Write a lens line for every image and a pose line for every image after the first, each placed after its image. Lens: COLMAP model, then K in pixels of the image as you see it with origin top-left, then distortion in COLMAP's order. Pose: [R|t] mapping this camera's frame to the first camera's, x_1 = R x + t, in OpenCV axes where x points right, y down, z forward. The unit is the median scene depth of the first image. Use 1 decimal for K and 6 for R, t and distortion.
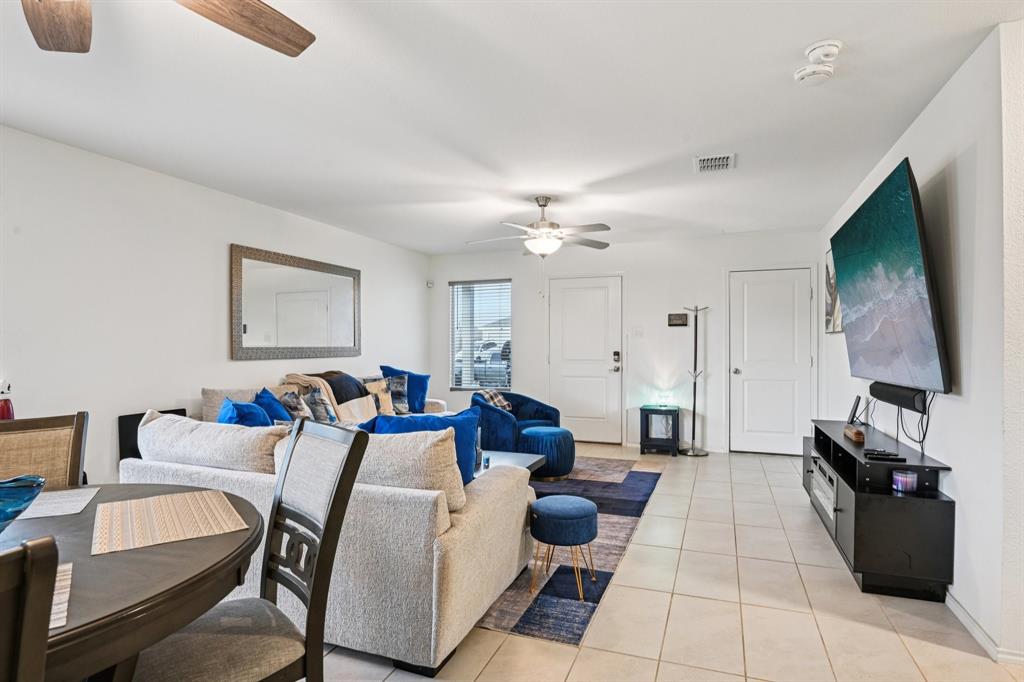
lens RADIAL K [[542.5, 0, 513.0], [0, 542.5, 344.6], [0, 0, 1]] dist [-0.004199, -0.012290]
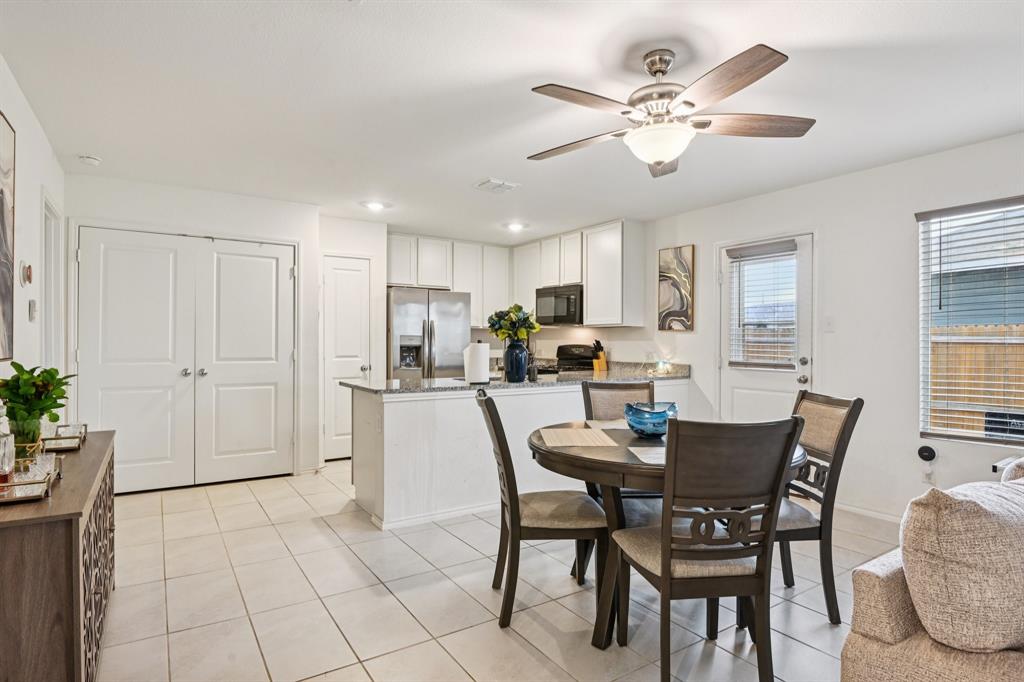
lens RADIAL K [[542.5, 0, 513.0], [0, 542.5, 344.6], [0, 0, 1]] dist [-0.004199, -0.012290]
pose [[-0.582972, -0.000541, -0.812492, 0.247285], [-0.002162, 0.999997, 0.000885, 0.002328], [0.812490, 0.002272, -0.582971, 0.406007]]
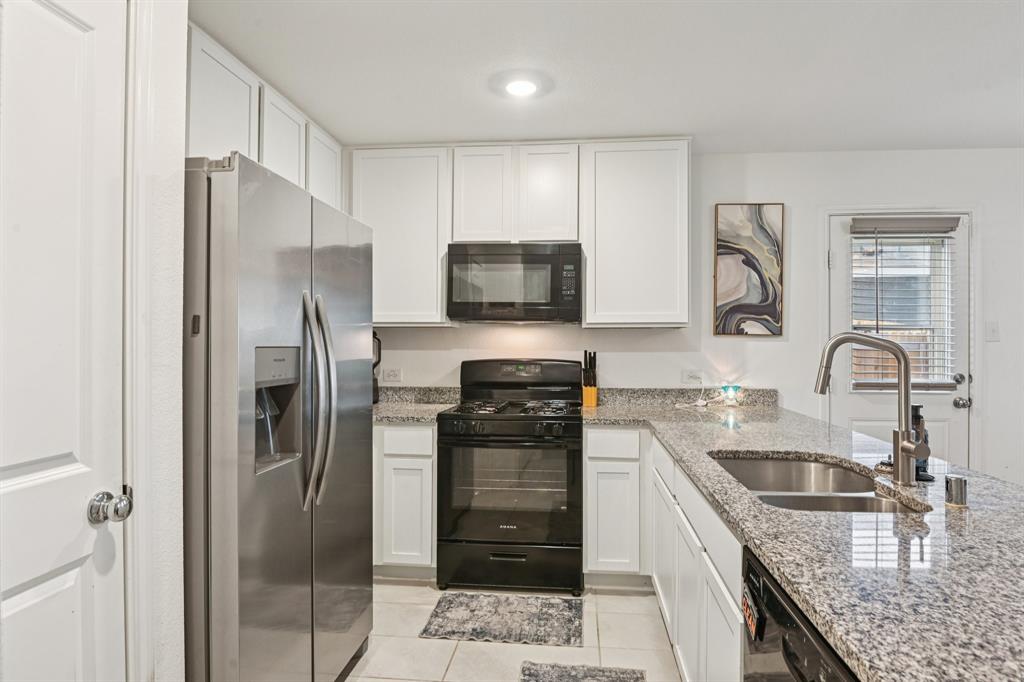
lens RADIAL K [[551.6, 0, 524.2], [0, 551.6, 340.4], [0, 0, 1]] dist [-0.002138, -0.012669]
pose [[0.267450, -0.004733, -0.963560, -0.211497], [0.003849, 0.999985, -0.003844, -0.017248], [0.963564, -0.002681, 0.267464, -0.388686]]
